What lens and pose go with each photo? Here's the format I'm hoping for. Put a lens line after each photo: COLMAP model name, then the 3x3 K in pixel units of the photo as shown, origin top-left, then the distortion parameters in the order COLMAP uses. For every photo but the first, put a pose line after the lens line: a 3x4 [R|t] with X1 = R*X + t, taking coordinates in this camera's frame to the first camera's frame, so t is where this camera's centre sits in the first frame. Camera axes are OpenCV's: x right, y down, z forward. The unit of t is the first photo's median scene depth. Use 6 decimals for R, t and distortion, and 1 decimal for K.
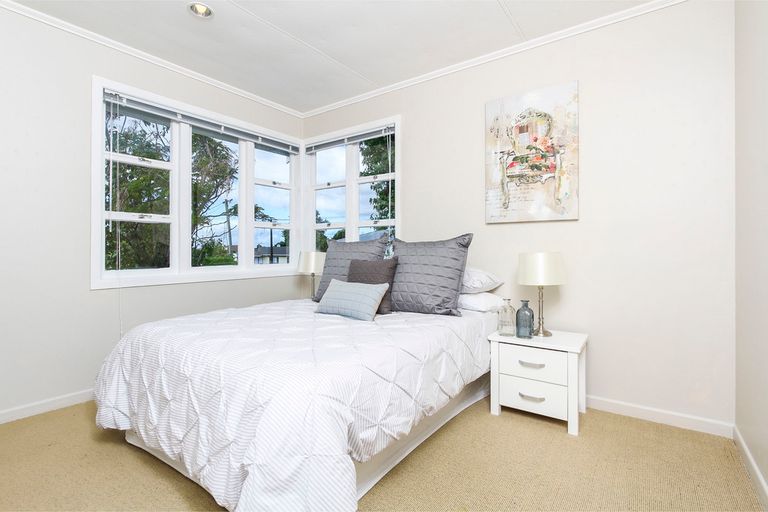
lens RADIAL K [[375.5, 0, 382.1], [0, 375.5, 251.6], [0, 0, 1]] dist [-0.001458, -0.001045]
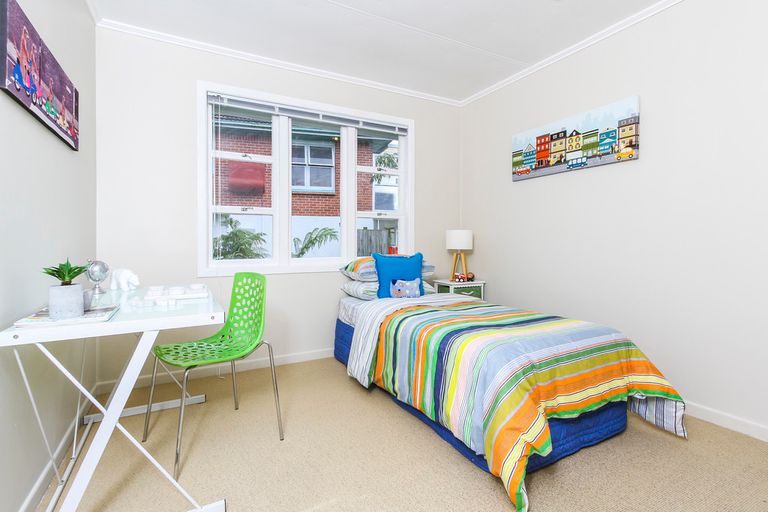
lens RADIAL K [[375.5, 0, 384.7], [0, 375.5, 249.4], [0, 0, 1]] dist [-0.001458, -0.001045]
pose [[0.907384, 0.003536, -0.420287, 0.145446], [0.003593, 0.999863, 0.016171, 0.001892], [0.420286, -0.016184, 0.907247, 0.188819]]
